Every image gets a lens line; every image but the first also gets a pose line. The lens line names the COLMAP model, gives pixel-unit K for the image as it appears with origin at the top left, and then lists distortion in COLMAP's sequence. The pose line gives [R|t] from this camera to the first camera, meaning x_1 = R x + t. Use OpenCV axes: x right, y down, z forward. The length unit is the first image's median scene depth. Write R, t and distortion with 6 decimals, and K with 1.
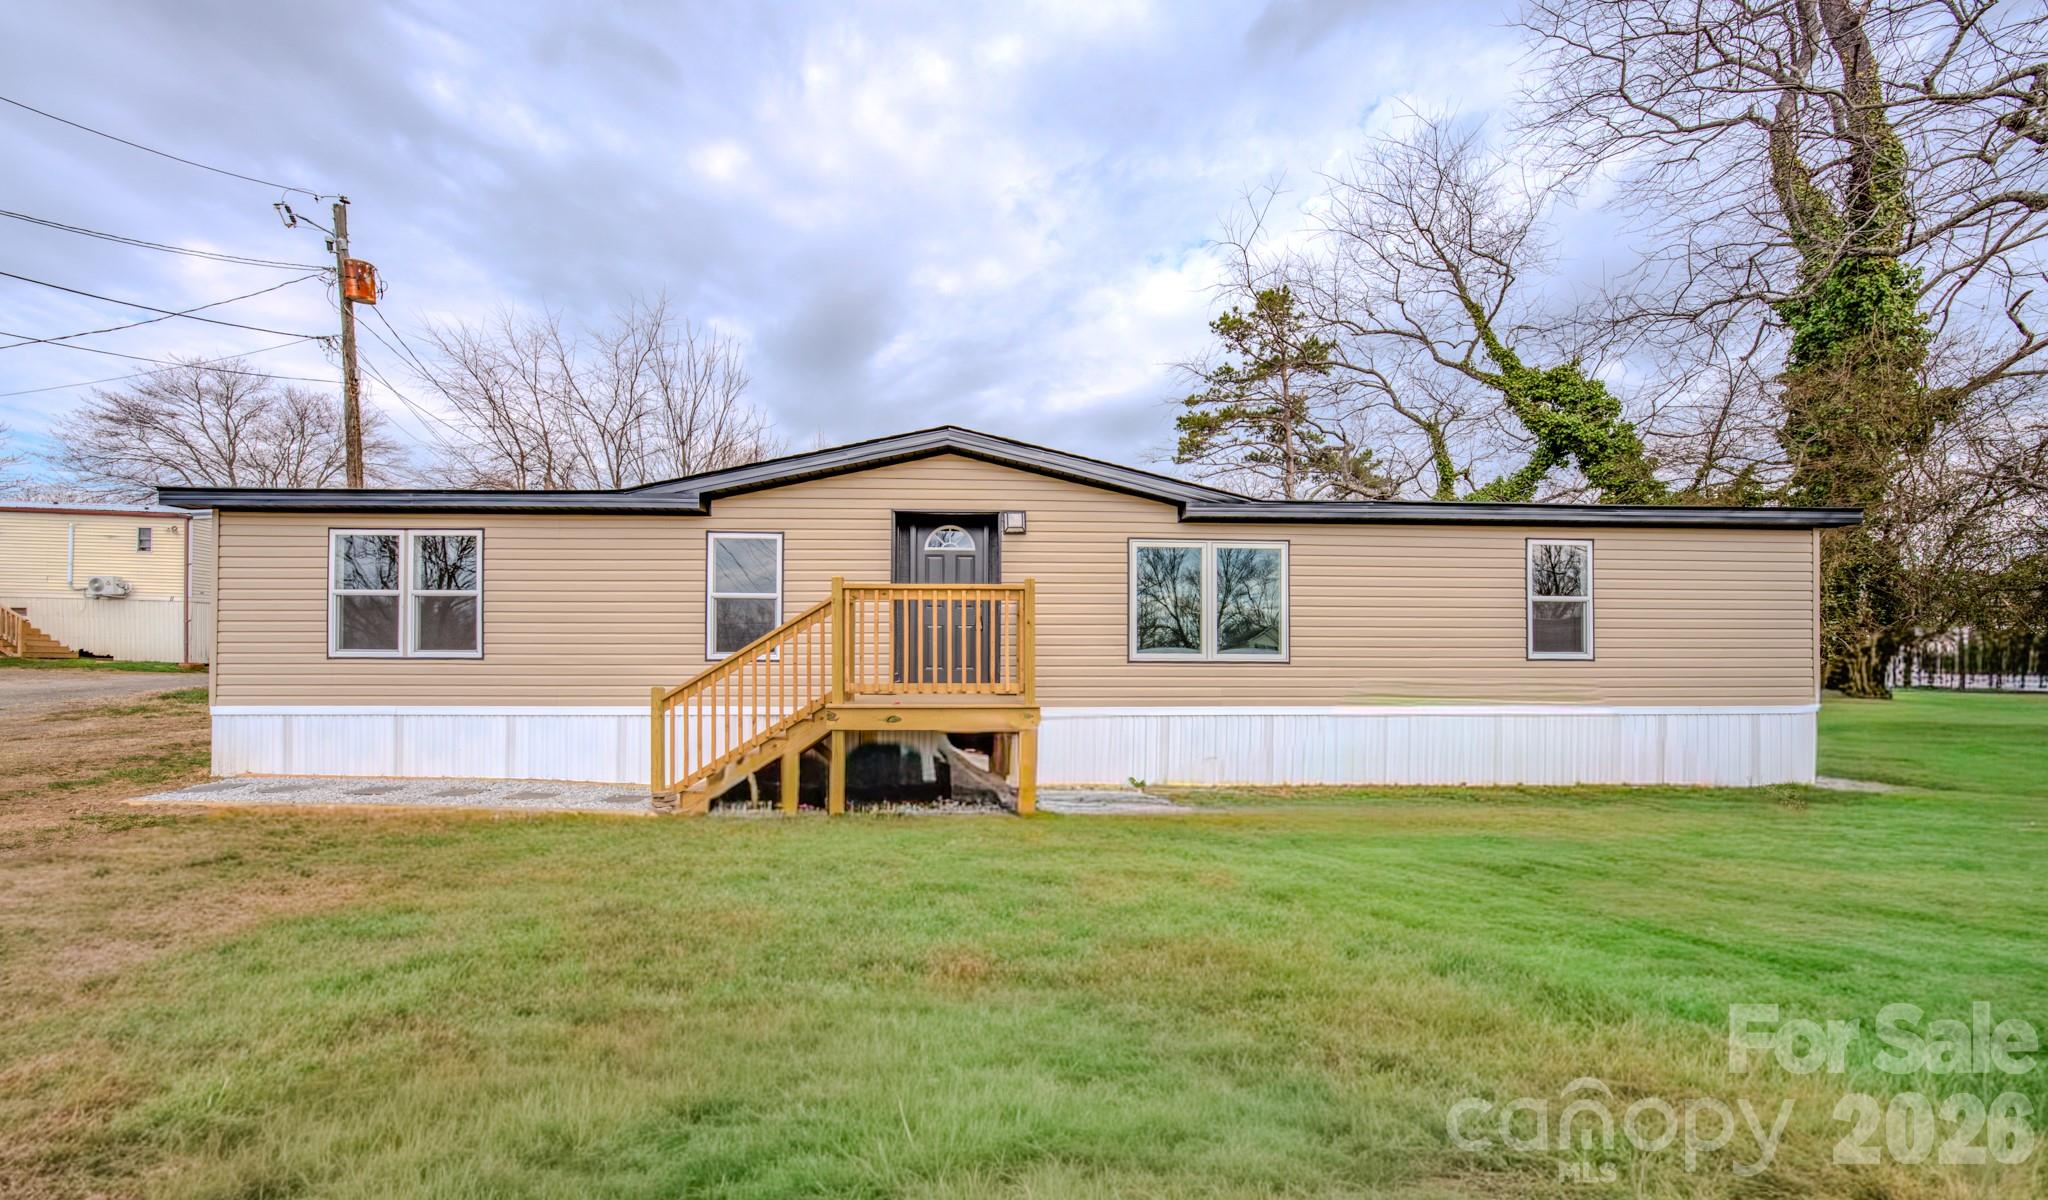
lens RADIAL K [[723.9, 0, 1027.9], [0, 723.9, 655.3], [0, 0, 1]] dist [-0.026865, 0.004388]
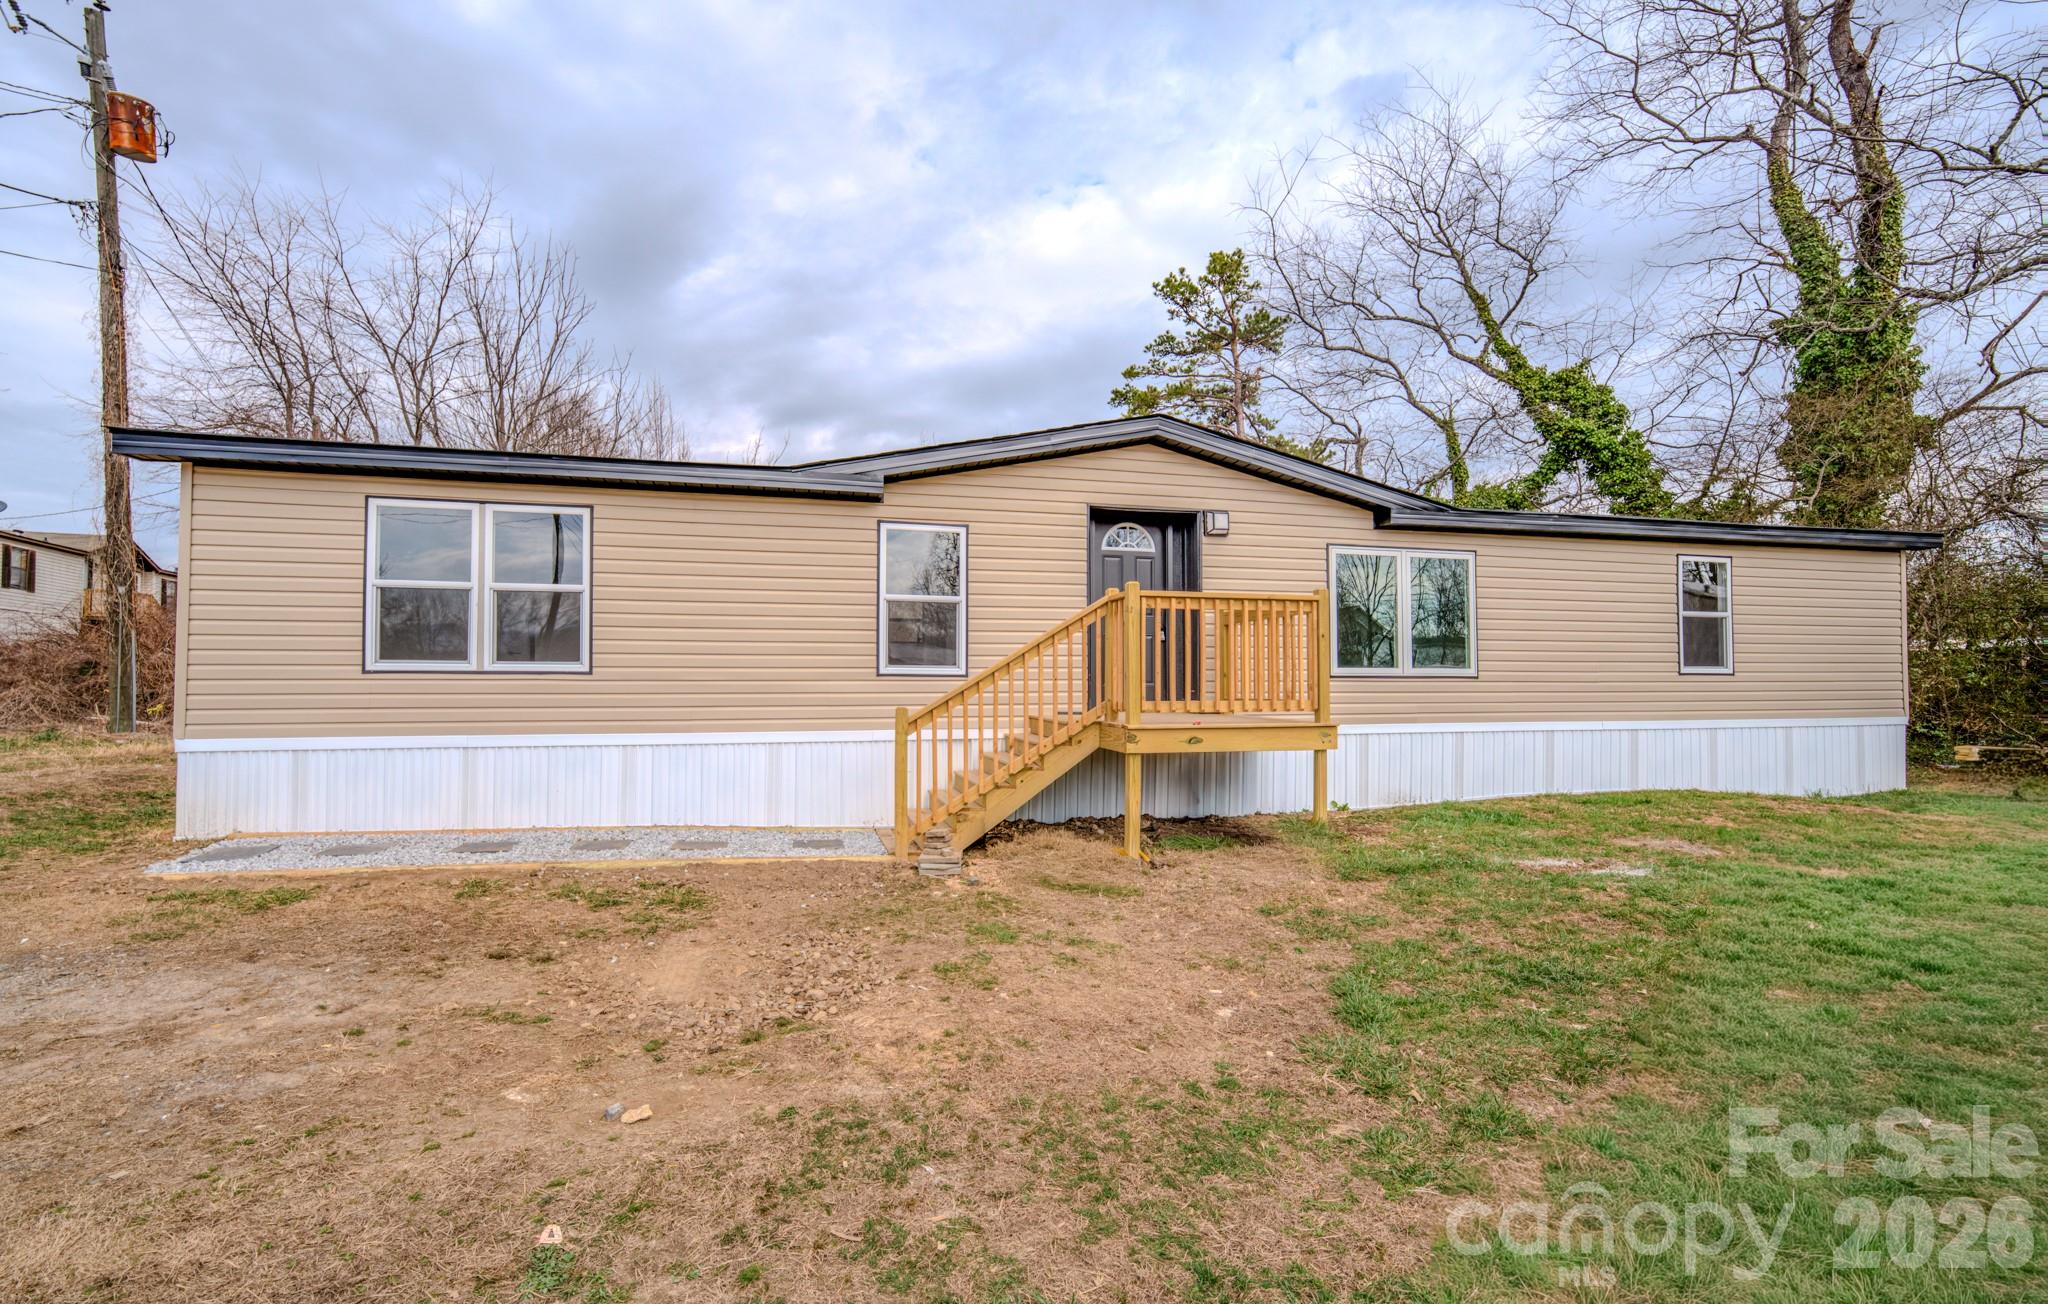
lens RADIAL K [[889.5, 0, 1024.0], [0, 889.5, 652.0], [0, 0, 1]] dist [-0.011414, 0.000750]
pose [[0.979831, 0.004953, 0.199767, -0.250960], [-0.001608, 0.999856, -0.016907, -0.001329], [-0.199822, 0.016245, 0.979698, -0.022455]]
